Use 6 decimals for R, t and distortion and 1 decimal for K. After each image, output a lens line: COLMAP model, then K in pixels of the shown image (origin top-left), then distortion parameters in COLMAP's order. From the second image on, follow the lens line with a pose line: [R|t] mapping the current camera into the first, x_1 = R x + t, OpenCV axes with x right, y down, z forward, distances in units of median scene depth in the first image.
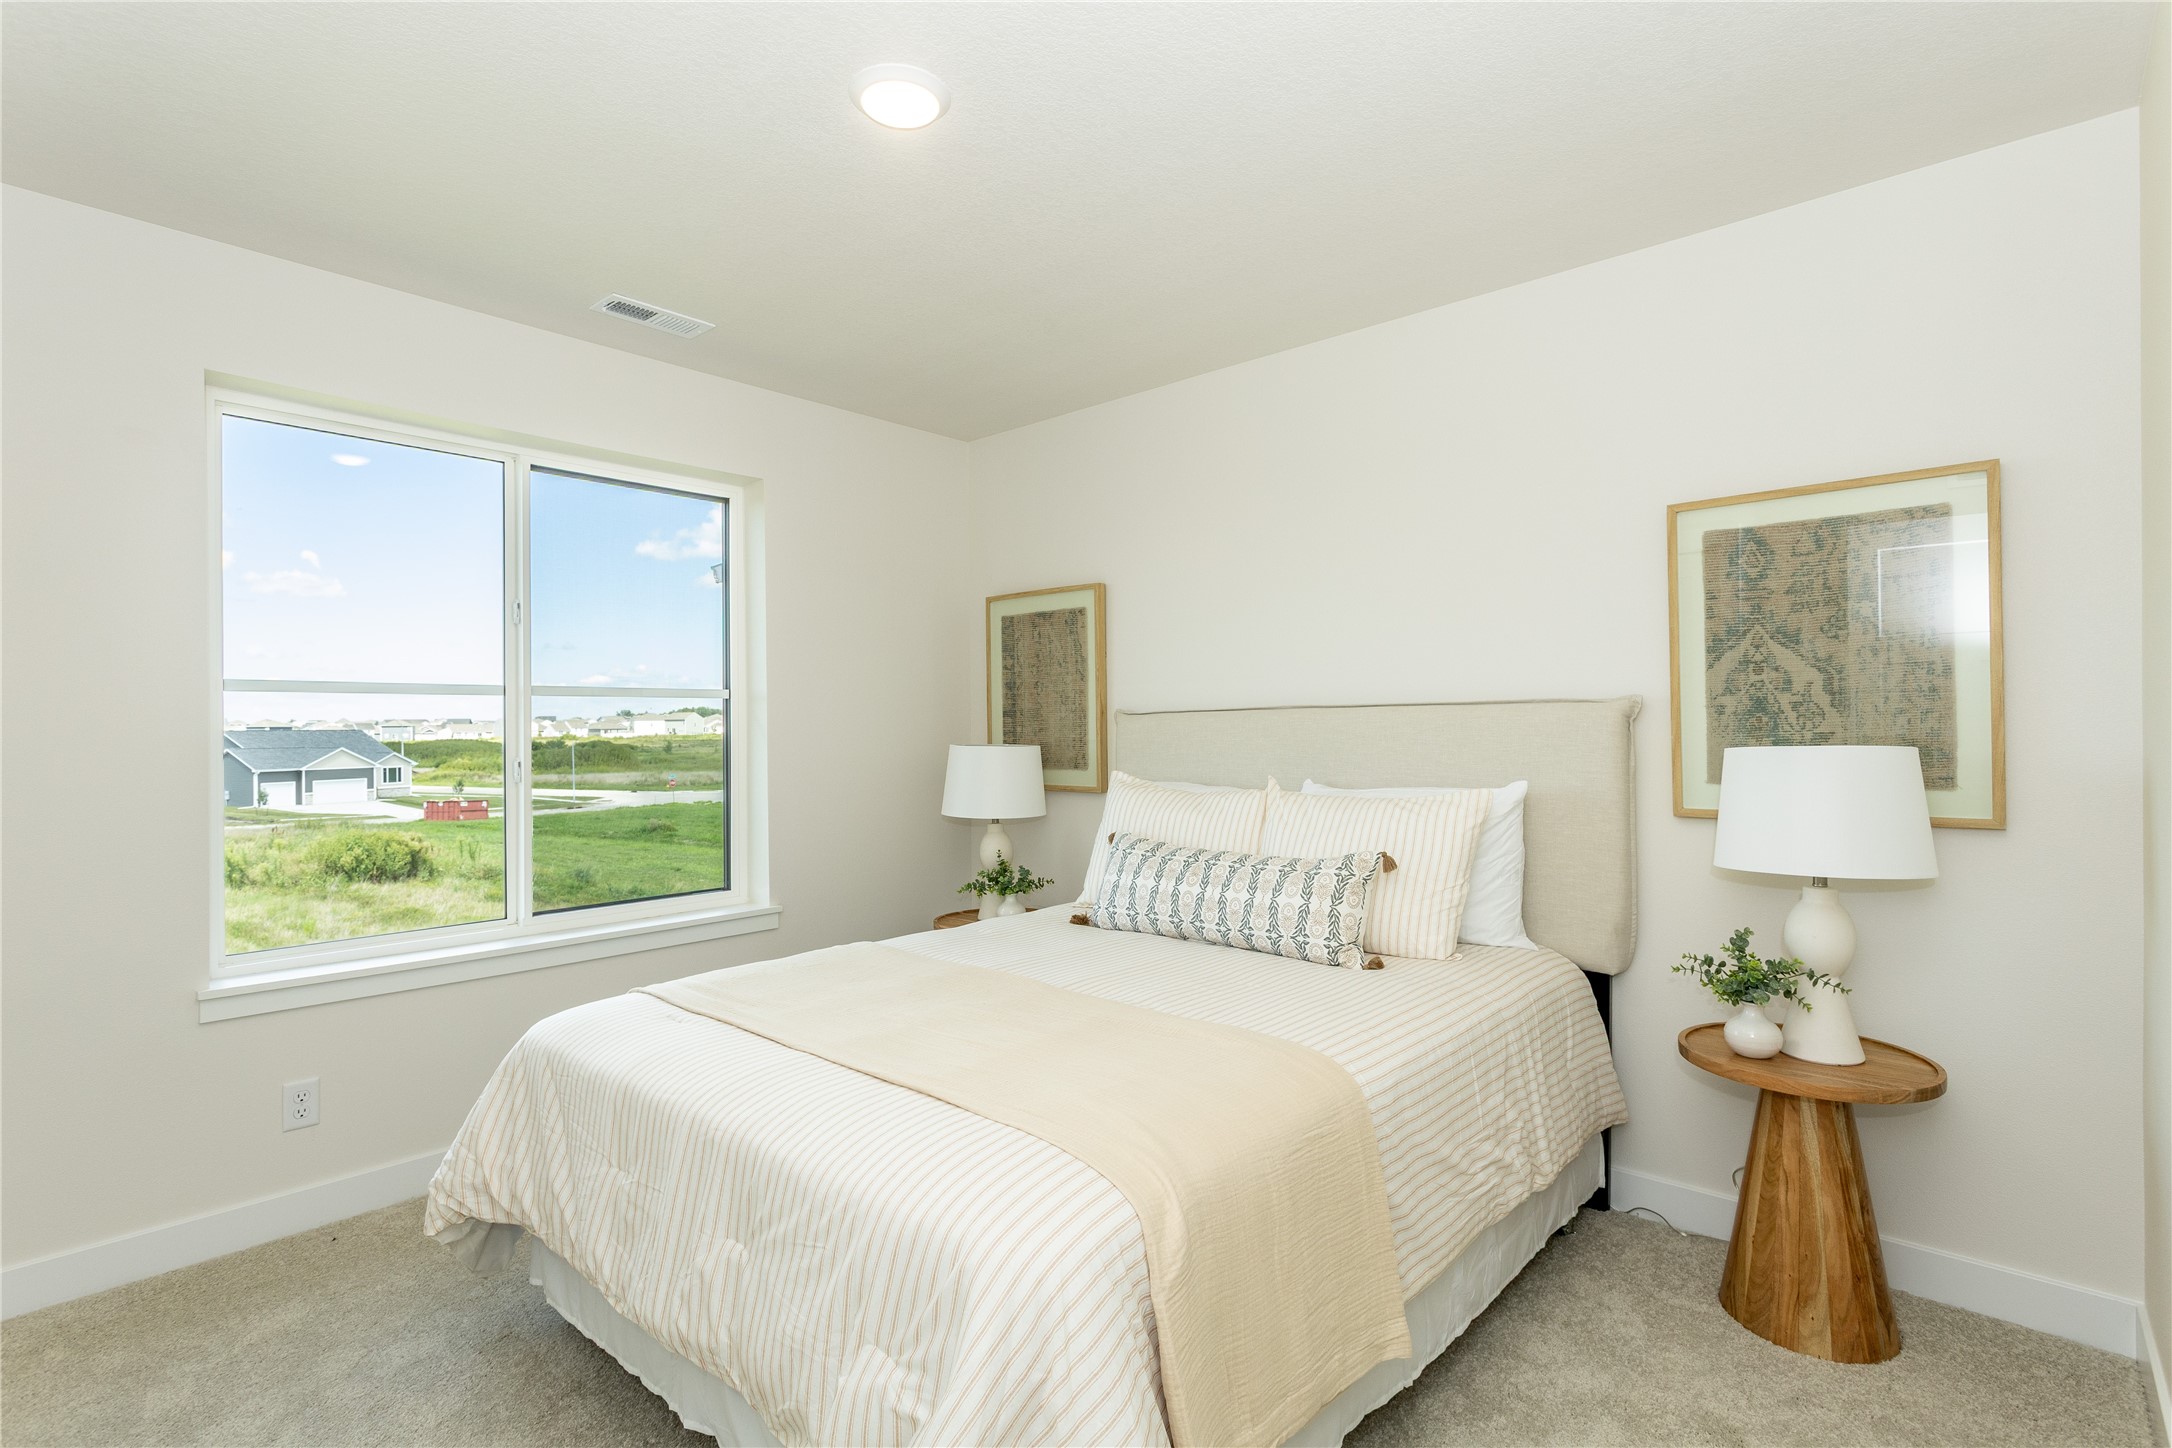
lens RADIAL K [[1043.4, 0, 1042.1], [0, 1043.4, 724.3], [0, 0, 1]] dist [-0.002136, -0.000245]
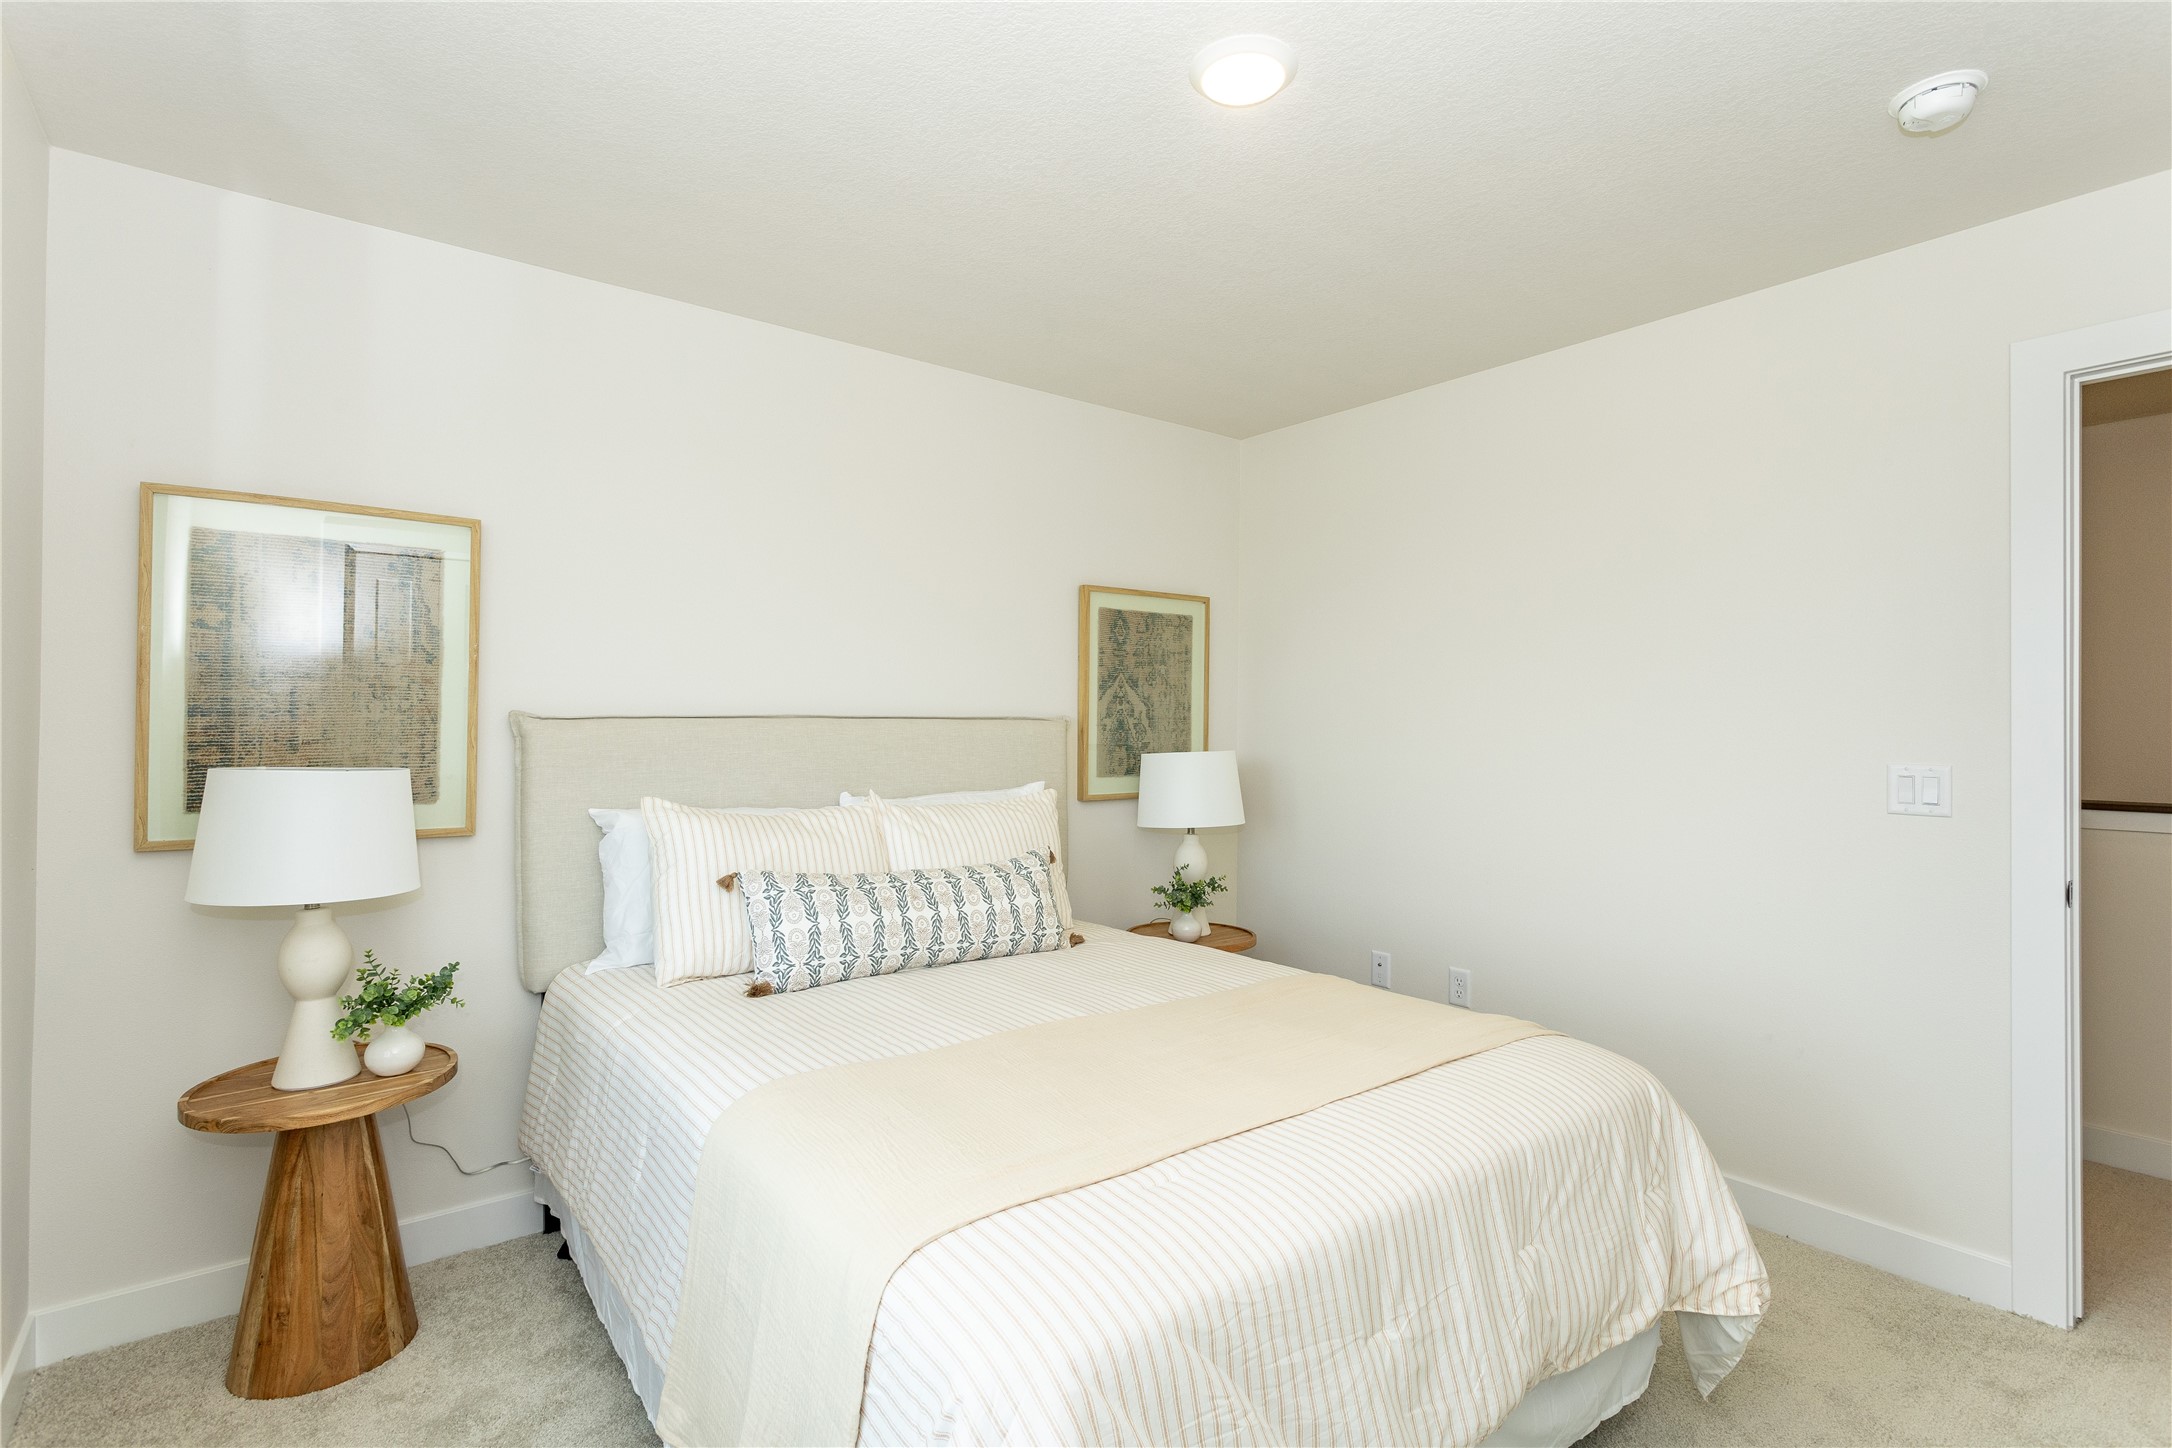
lens RADIAL K [[1038.6, 0, 1082.6], [0, 1038.6, 720.0], [0, 0, 1]] dist [-0.000718, 0.000515]
pose [[0.169074, 0.026733, 0.985241, -0.828302], [-0.001289, 0.999637, -0.026903, 0.015536], [-0.985603, 0.003279, 0.169047, 0.781569]]
